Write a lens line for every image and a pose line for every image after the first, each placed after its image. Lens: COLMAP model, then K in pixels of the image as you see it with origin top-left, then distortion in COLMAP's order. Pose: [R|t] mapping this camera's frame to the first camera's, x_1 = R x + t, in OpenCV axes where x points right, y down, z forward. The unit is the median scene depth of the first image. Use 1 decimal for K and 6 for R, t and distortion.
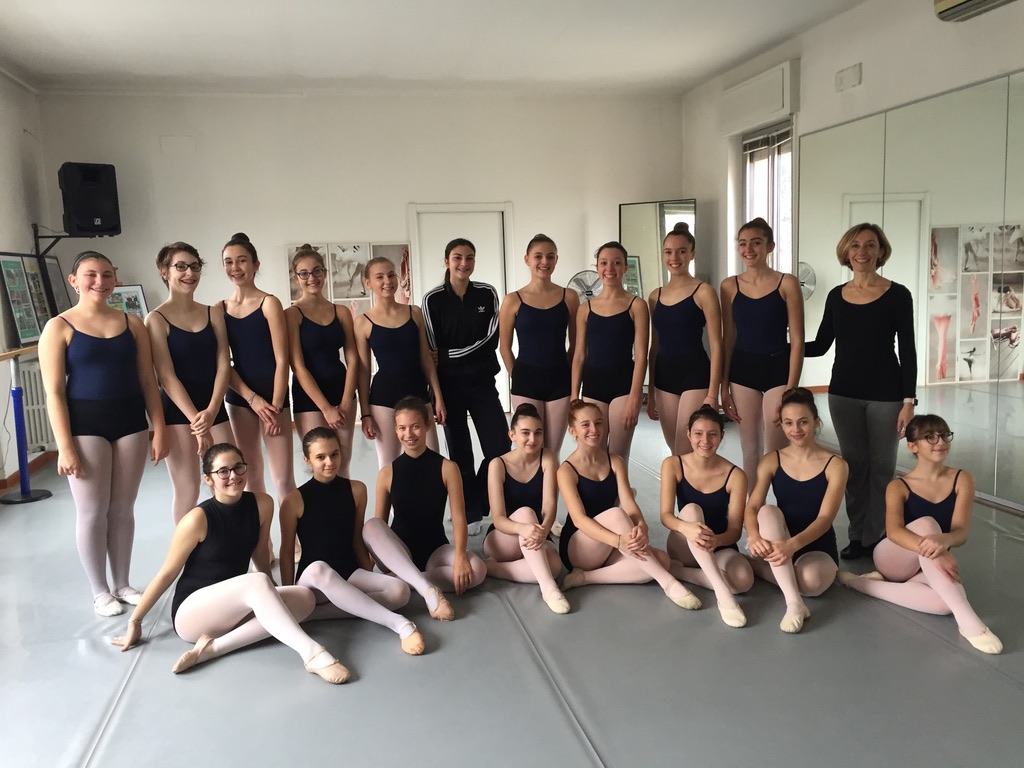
lens RADIAL K [[856.4, 0, 512.0], [0, 856.4, 384.0], [0, 0, 1]] dist [0.000022, -0.085253]
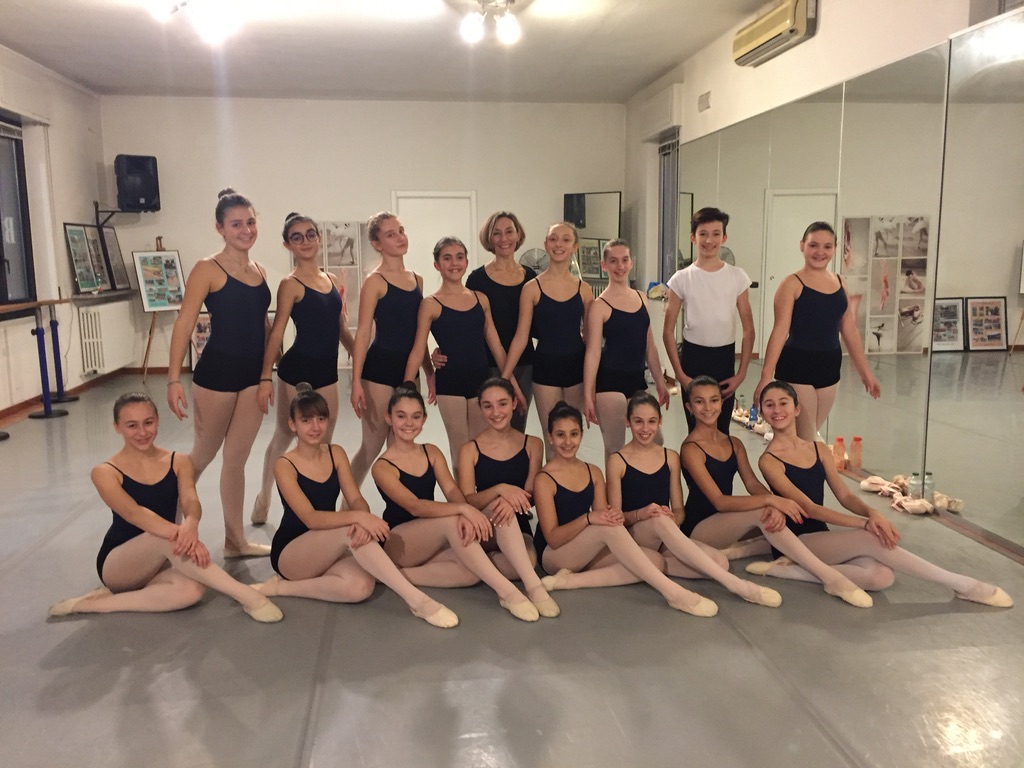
lens RADIAL K [[852.4, 0, 512.0], [0, 852.4, 384.0], [0, 0, 1]] dist [0.065885, -0.231505]
pose [[0.996210, 0.037887, -0.078292, 0.141843], [-0.035419, 0.998838, 0.032681, 0.019432], [0.079439, -0.029784, 0.996395, -0.198460]]
